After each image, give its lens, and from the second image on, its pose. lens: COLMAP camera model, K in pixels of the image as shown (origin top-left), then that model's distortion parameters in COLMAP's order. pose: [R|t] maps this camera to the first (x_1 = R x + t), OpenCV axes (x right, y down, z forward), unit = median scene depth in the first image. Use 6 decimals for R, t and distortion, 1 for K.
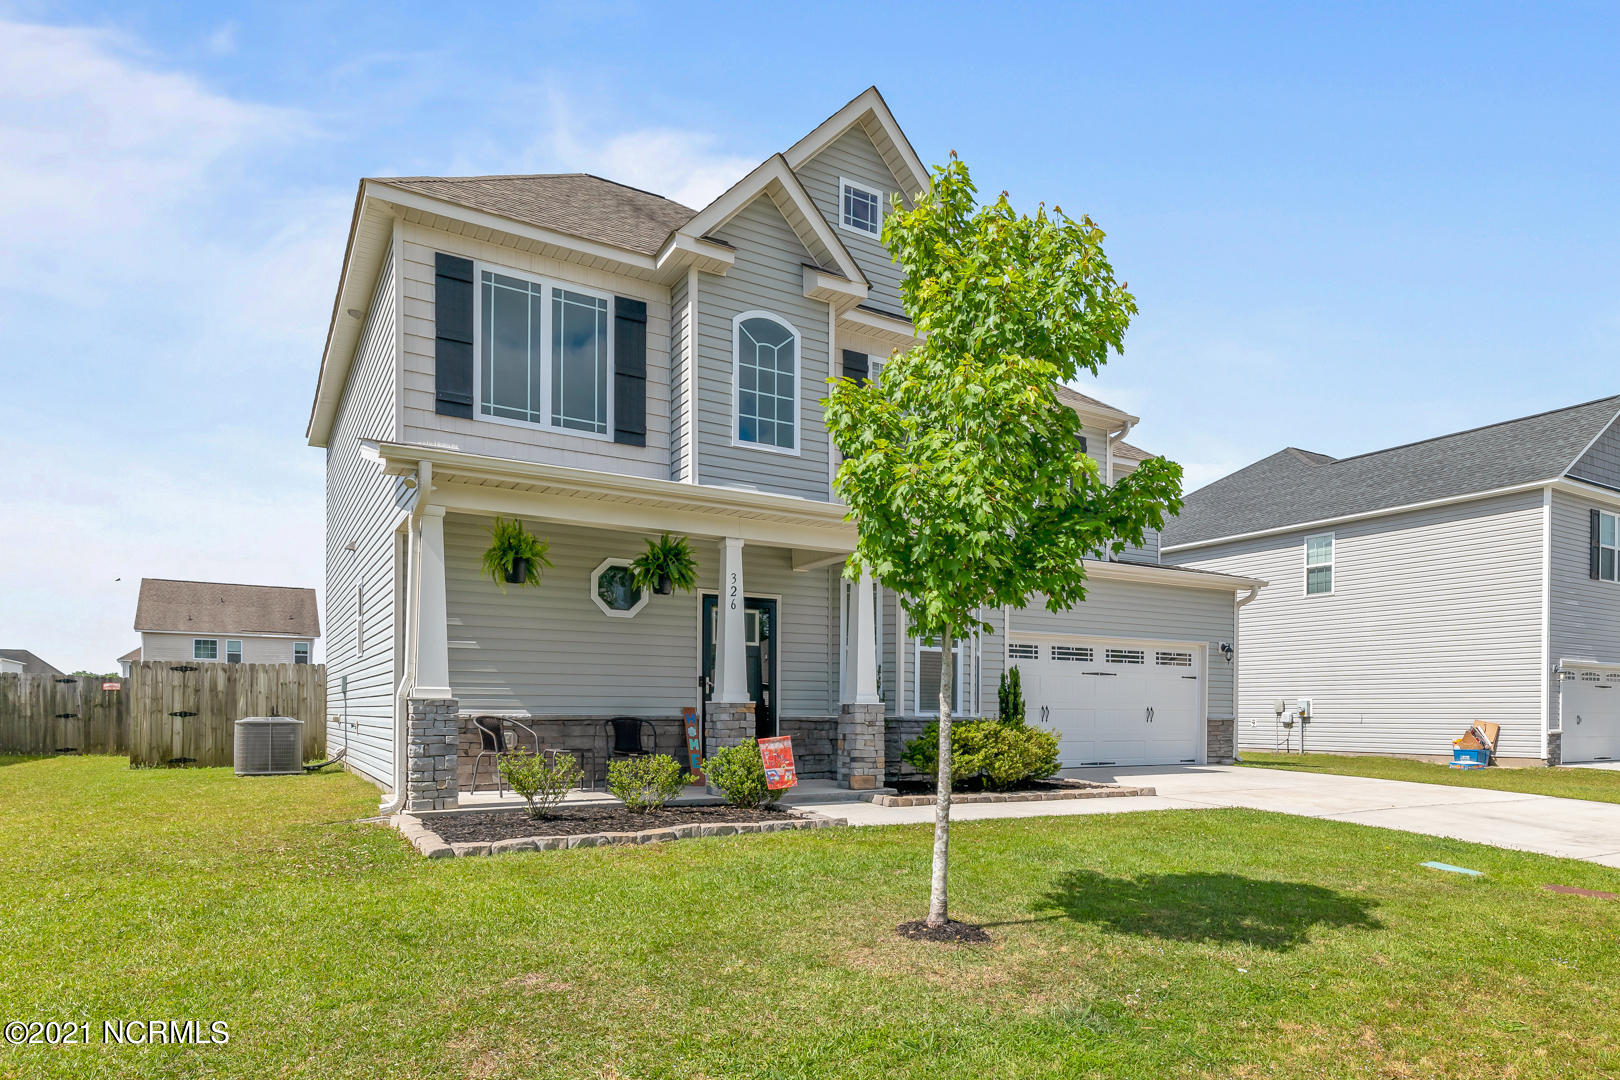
lens RADIAL K [[986.2, 0, 867.7], [0, 986.2, 719.3], [0, 0, 1]] dist [0.013182, -0.001041]
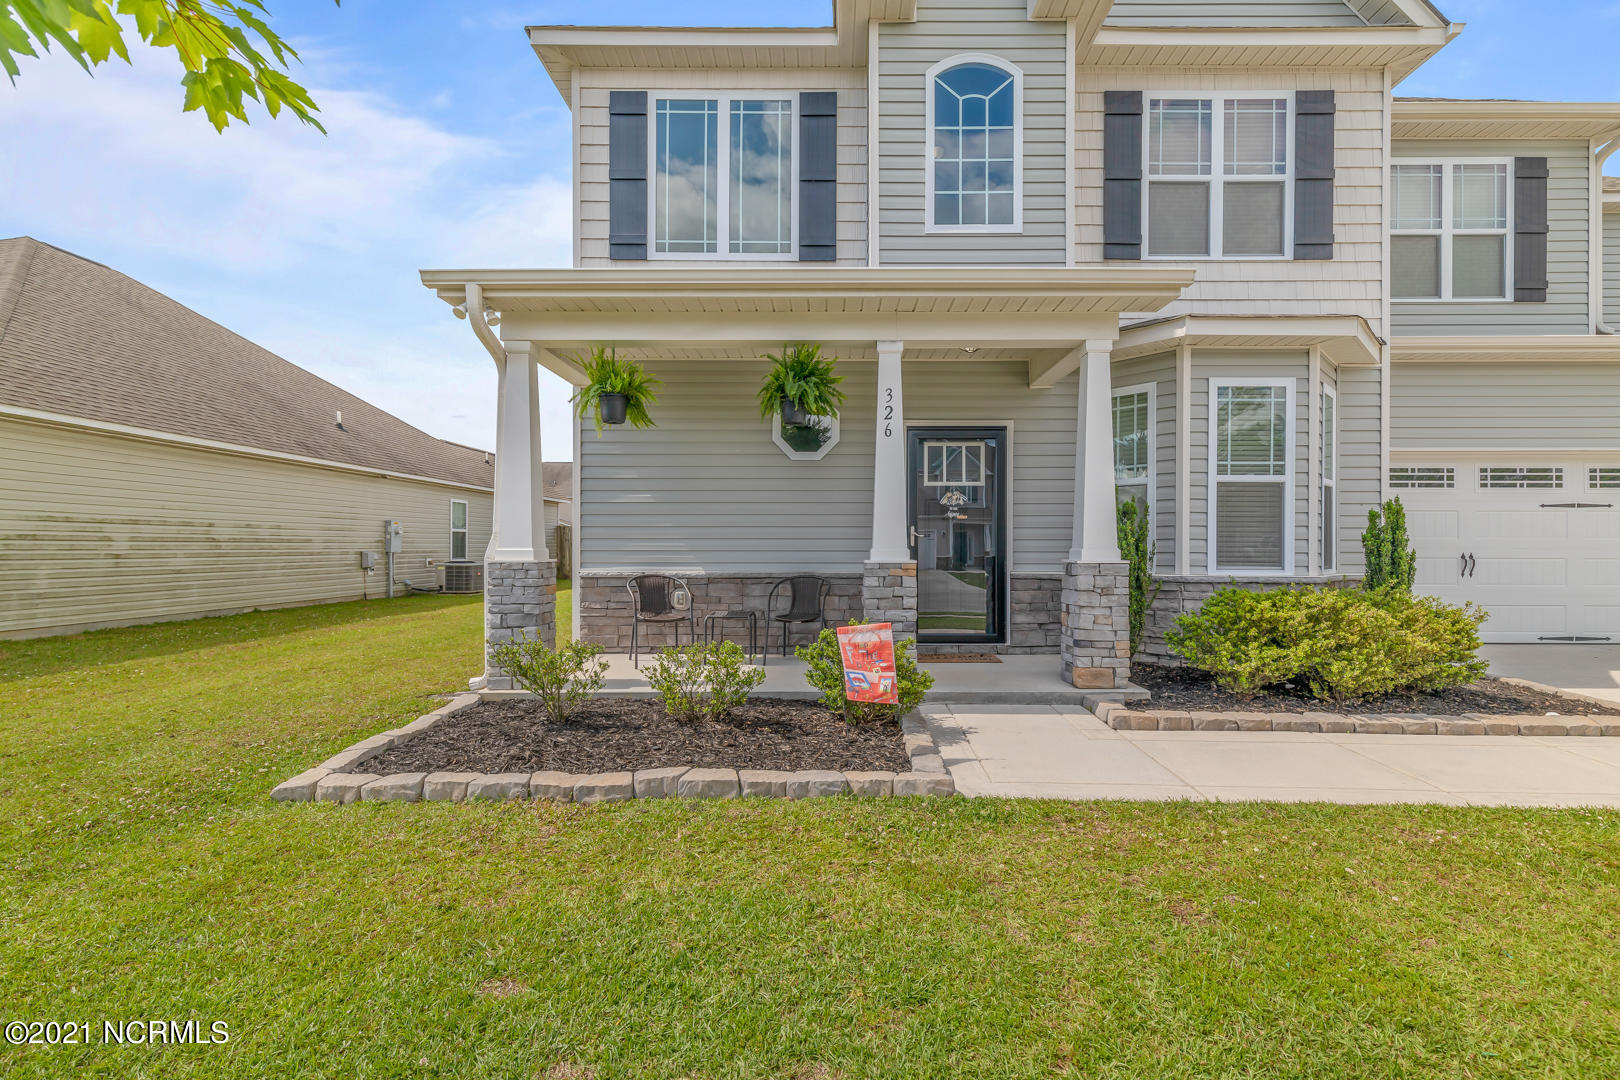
lens RADIAL K [[722.1, 0, 829.0], [0, 722.1, 545.8], [0, 0, 1]] dist [0.011904, -0.005283]
pose [[0.843829, -0.002841, -0.536604, 0.107353], [-0.000116, 0.999985, -0.005476, -0.023674], [0.536611, 0.004683, 0.843816, 0.467603]]
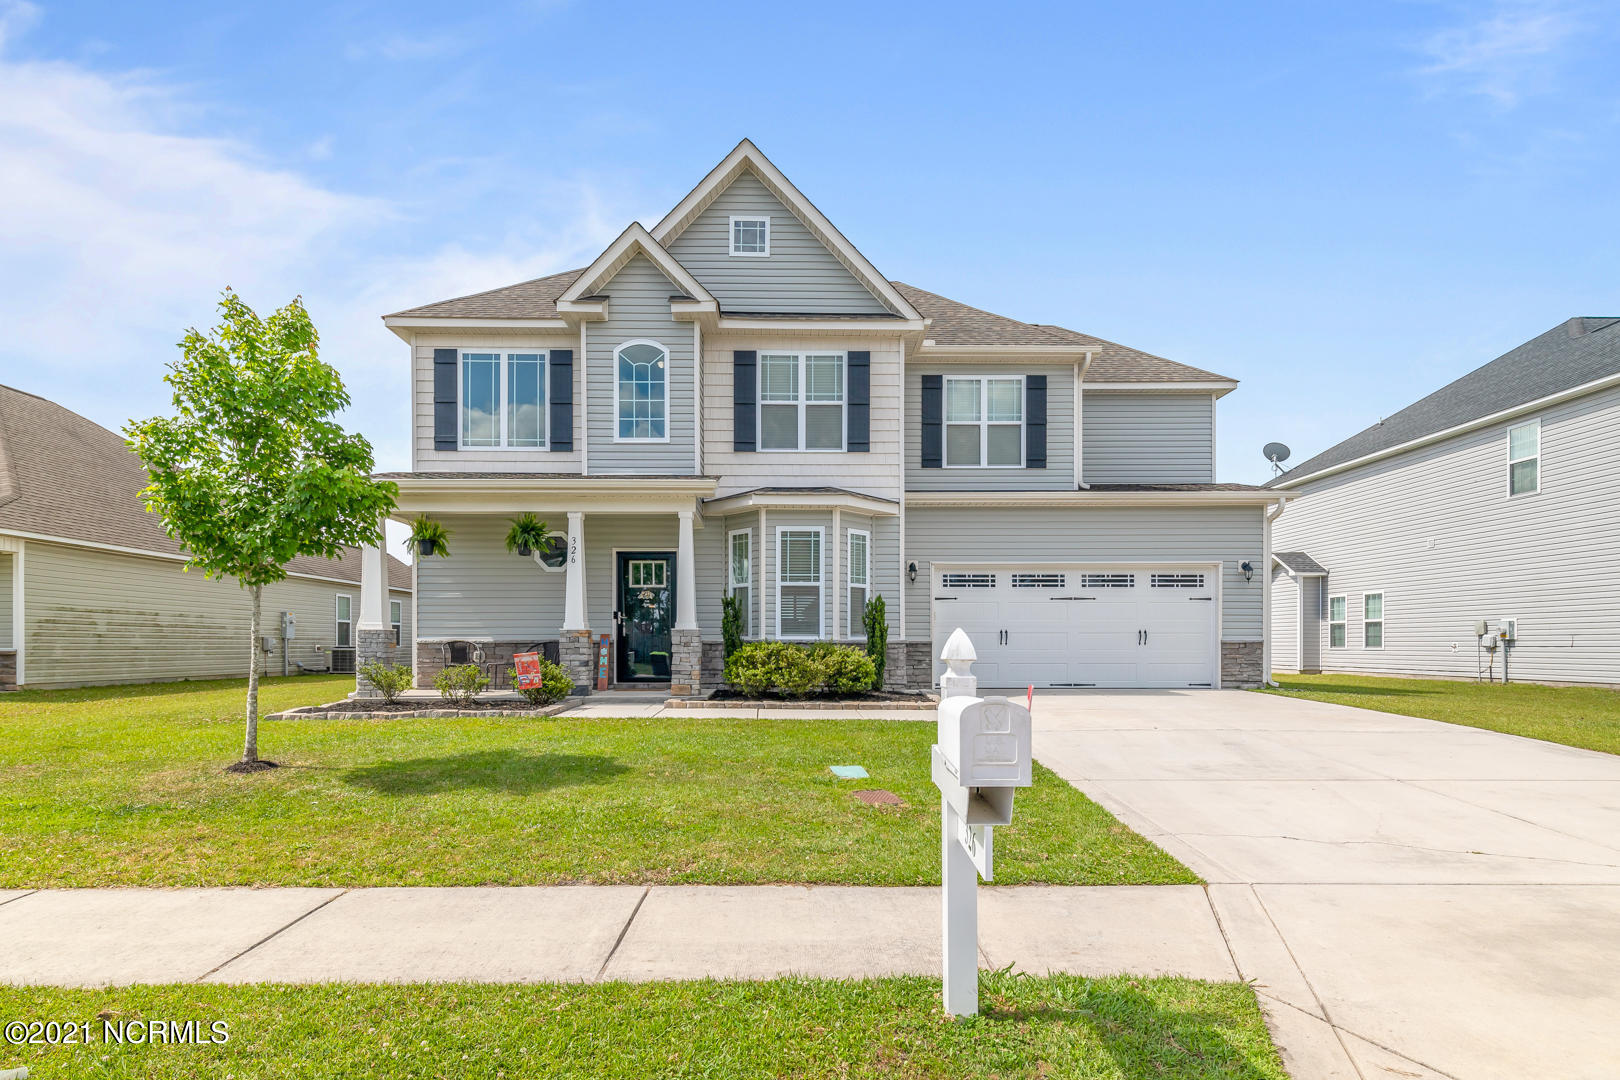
lens RADIAL K [[854.5, 0, 798.8], [0, 854.5, 645.4], [0, 0, 1]] dist [0.012919, -0.000266]
pose [[0.851615, -0.005716, -0.524137, 0.697486], [0.002559, 0.999974, -0.006747, 0.013063], [0.524162, 0.004404, 0.851607, 0.123361]]
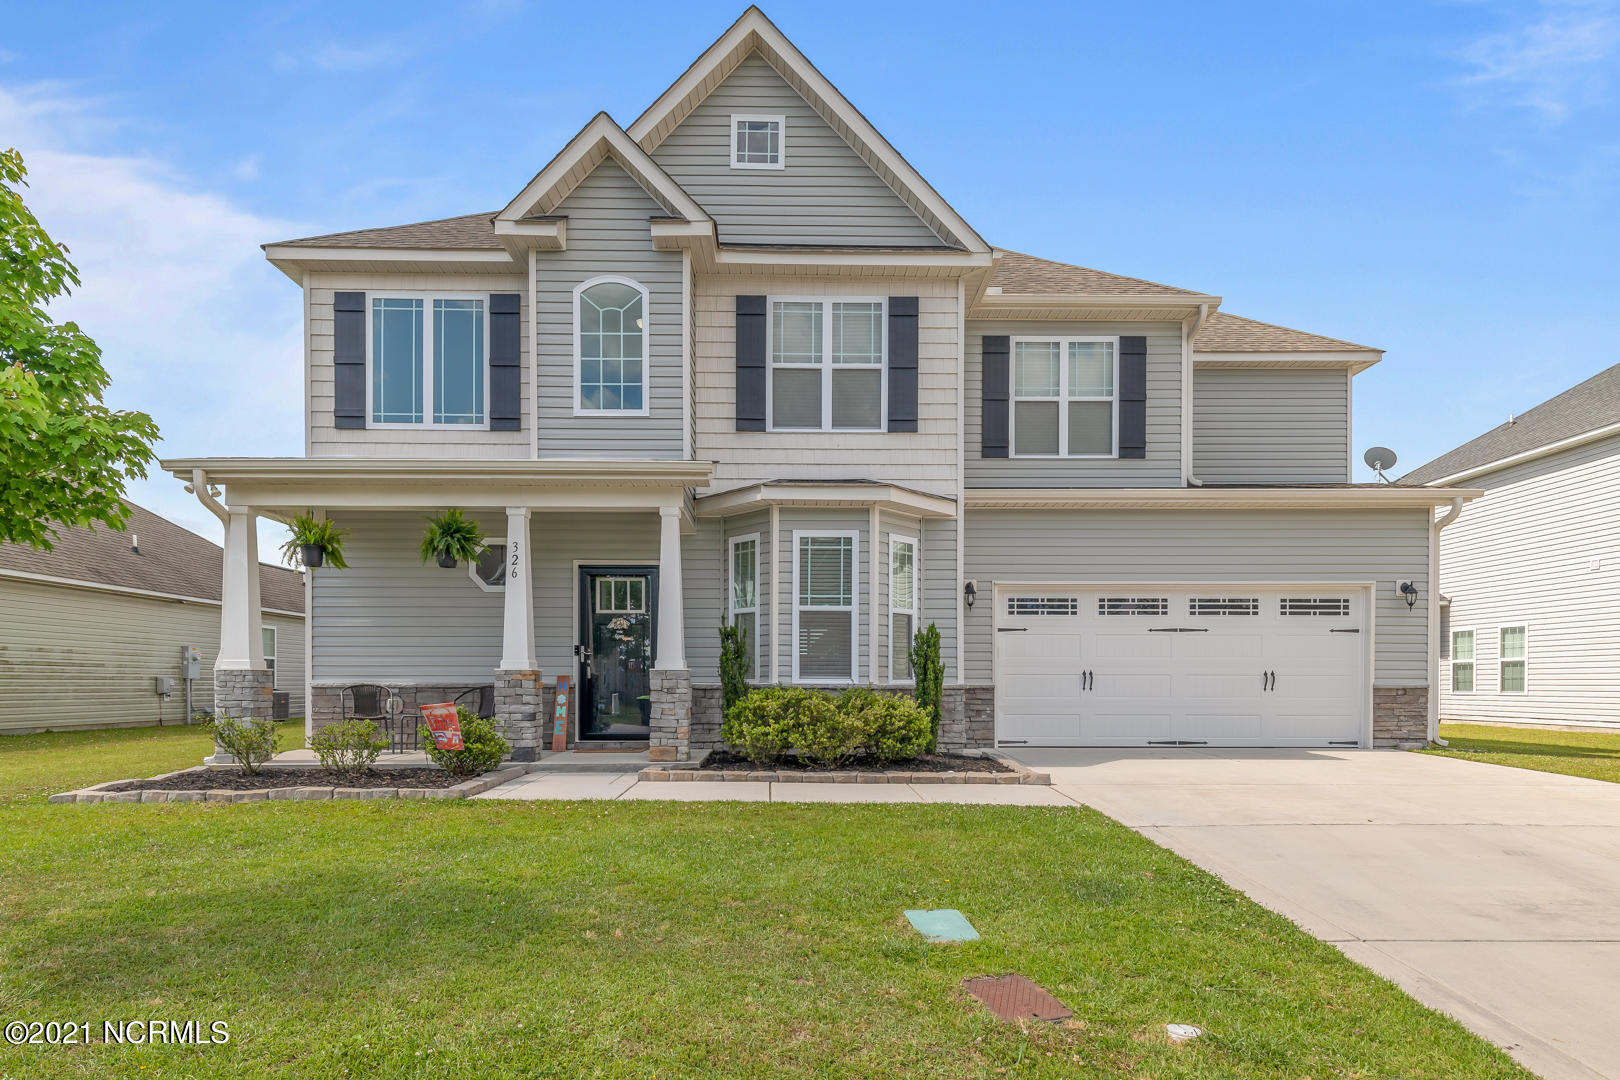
lens RADIAL K [[912.2, 0, 802.0], [0, 912.2, 691.3], [0, 0, 1]] dist [0.007705, 0.000941]
pose [[0.851509, 0.000248, -0.524340, 0.548793], [0.000296, 0.999999, 0.000955, 0.004029], [0.524340, -0.000969, 0.851508, 0.323789]]
